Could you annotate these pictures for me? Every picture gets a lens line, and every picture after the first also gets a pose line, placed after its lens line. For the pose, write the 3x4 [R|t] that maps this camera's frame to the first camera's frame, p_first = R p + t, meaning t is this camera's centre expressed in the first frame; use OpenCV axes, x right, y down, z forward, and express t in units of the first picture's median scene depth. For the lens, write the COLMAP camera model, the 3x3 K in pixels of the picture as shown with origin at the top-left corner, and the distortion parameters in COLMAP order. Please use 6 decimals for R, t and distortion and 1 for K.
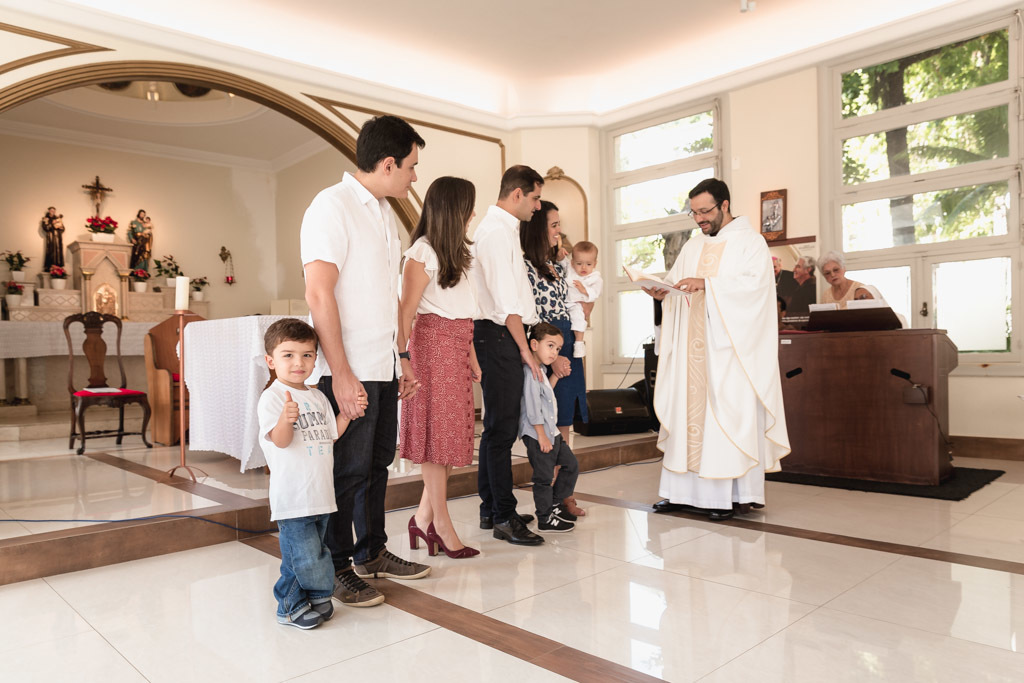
lens RADIAL K [[738.1, 0, 514.7], [0, 738.1, 370.1], [0, 0, 1]] dist [-0.008863, 0.008180]
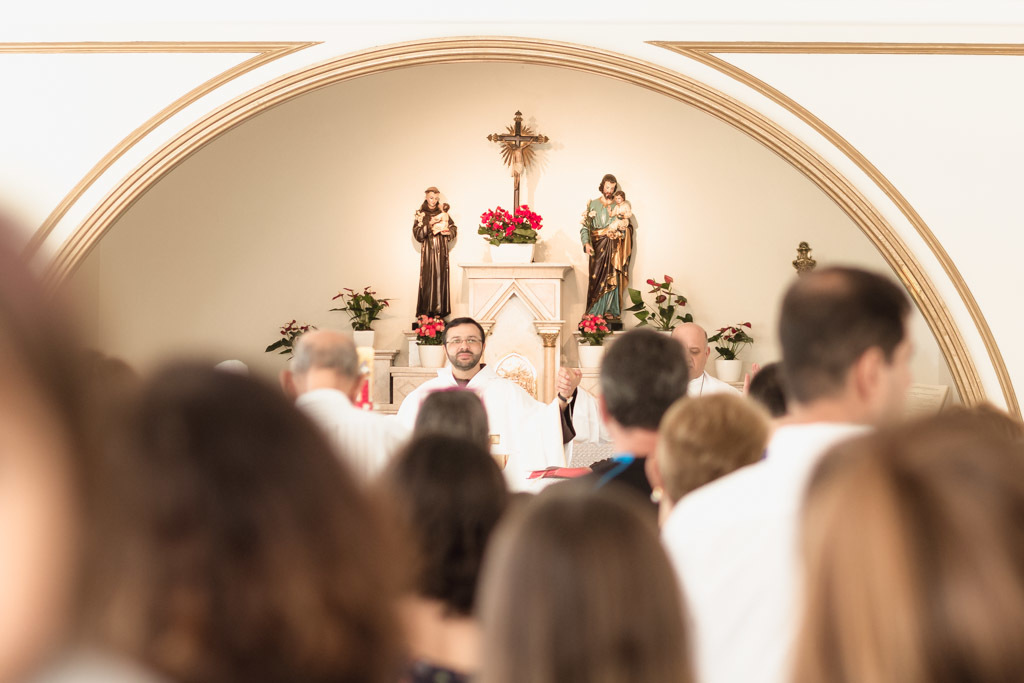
lens RADIAL K [[4132.0, 0, 512.0], [0, 4132.0, 341.5], [0, 0, 1]] dist [-0.491778, 1.849195]
pose [[0.721058, 0.016382, -0.692681, 1.340622], [-0.035640, 0.999274, -0.013468, -0.099621], [0.691957, 0.034398, 0.721118, -0.931618]]
